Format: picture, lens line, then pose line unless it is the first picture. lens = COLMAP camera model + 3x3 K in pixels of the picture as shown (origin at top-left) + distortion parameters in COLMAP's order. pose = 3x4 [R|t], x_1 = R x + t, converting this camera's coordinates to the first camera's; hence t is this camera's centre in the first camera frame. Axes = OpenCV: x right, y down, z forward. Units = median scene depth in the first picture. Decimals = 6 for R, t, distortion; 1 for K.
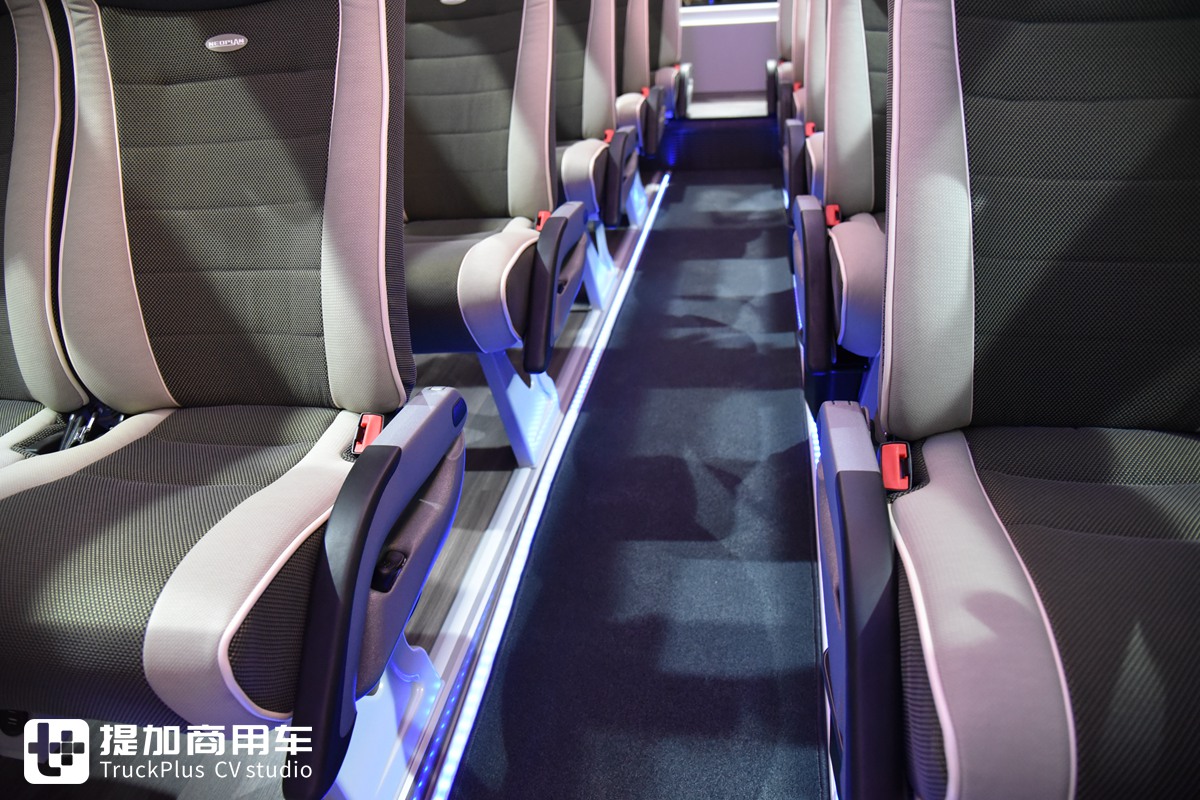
lens RADIAL K [[834.5, 0, 596.7], [0, 834.5, 390.5], [0, 0, 1]] dist [-0.095655, 0.040452]
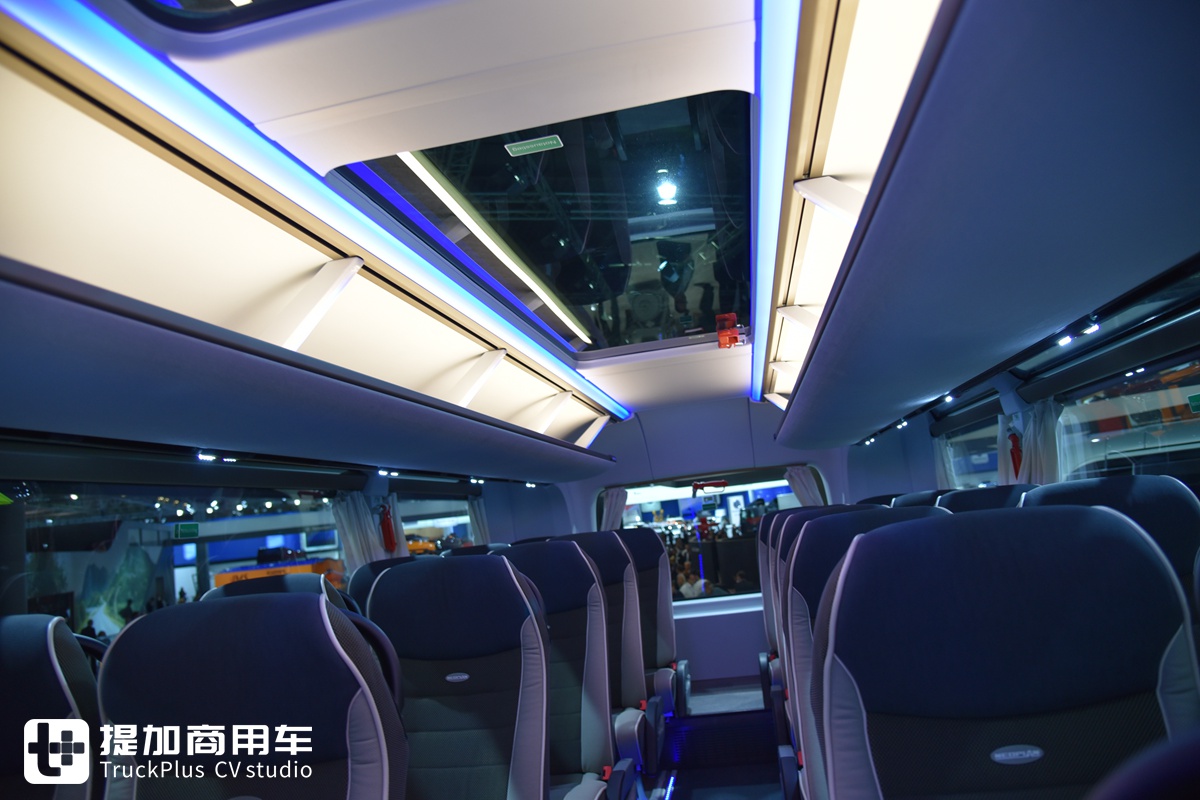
lens RADIAL K [[834.5, 0, 597.2], [0, 834.5, 394.6], [0, 0, 1]] dist [-0.095655, 0.040452]
pose [[0.999002, -0.044592, 0.002743, 0.021777], [0.037583, 0.805606, -0.591258, -0.089708], [0.024156, 0.590770, 0.806478, -0.093941]]
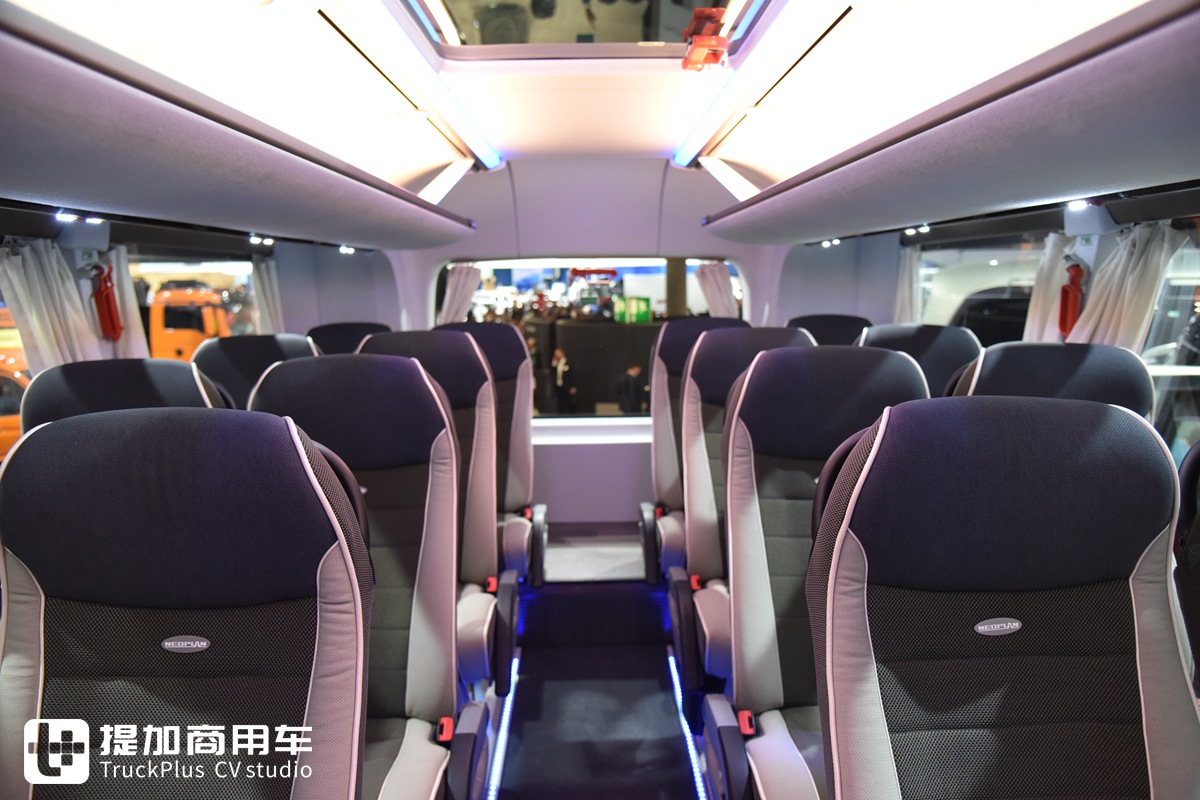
lens RADIAL K [[940.2, 0, 606.0], [0, 940.2, 402.8], [0, 0, 1]] dist [-0.055073, 0.030432]
pose [[0.980132, 0.032086, 0.195734, -0.014487], [0.039201, 0.936026, -0.349740, -0.296338], [-0.194434, 0.350464, 0.916172, 0.214611]]
